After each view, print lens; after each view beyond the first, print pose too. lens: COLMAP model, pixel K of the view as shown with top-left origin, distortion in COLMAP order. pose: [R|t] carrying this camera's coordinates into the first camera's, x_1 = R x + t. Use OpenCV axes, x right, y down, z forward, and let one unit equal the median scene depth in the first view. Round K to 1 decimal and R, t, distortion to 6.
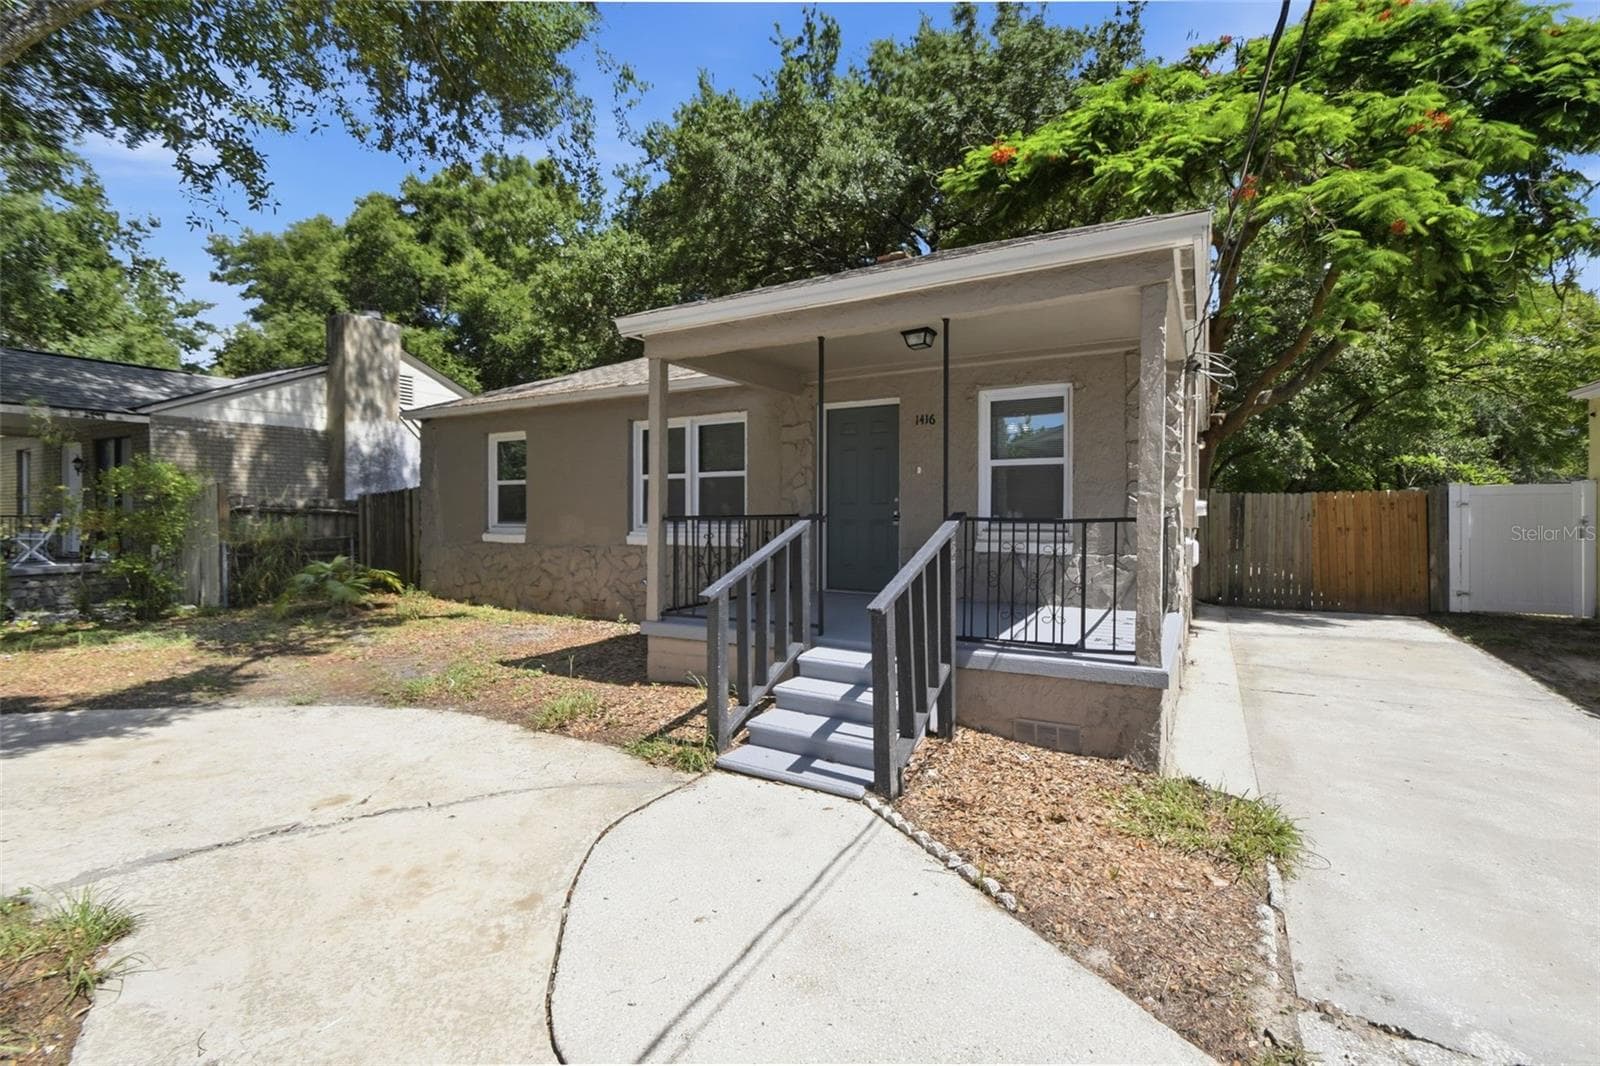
lens RADIAL K [[724.9, 0, 794.3], [0, 724.9, 519.3], [0, 0, 1]] dist [0.001206, 0.000005]
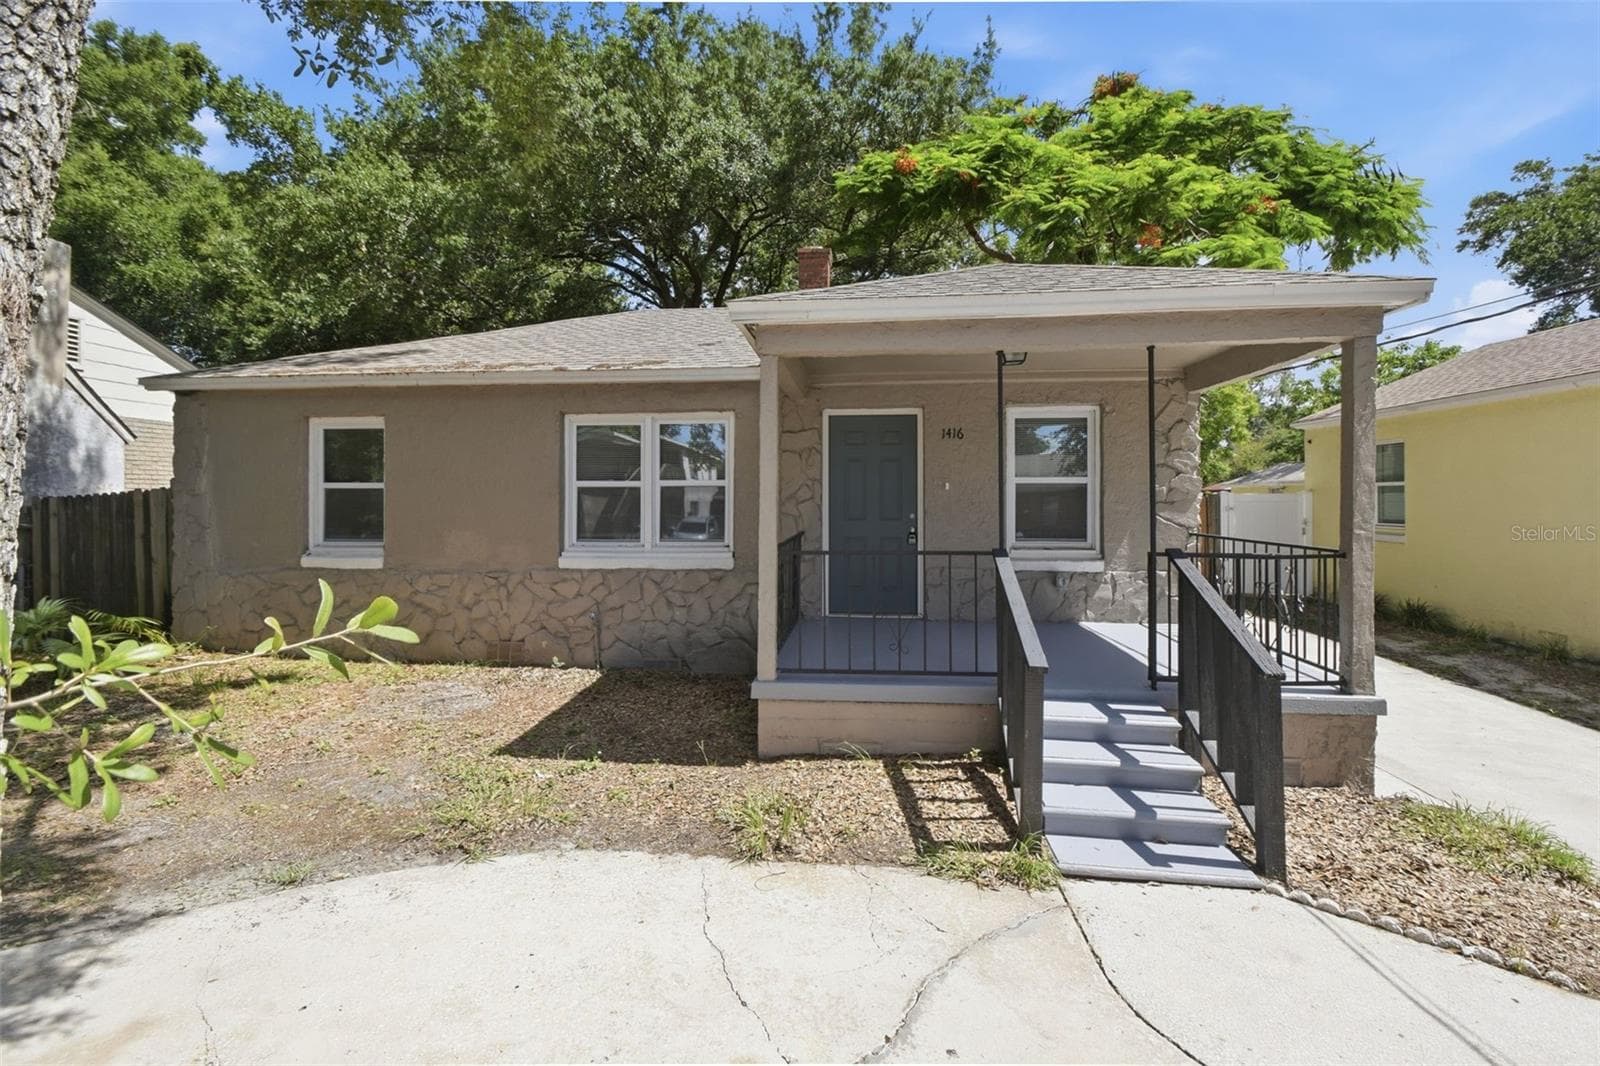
lens RADIAL K [[731.2, 0, 795.3], [0, 731.2, 498.8], [0, 0, 1]] dist [0.023374, -0.016558]
pose [[0.914775, 0.000483, 0.403963, -0.317326], [0.002615, 0.999971, -0.007116, -0.035367], [-0.403955, 0.007566, 0.914748, 0.155596]]
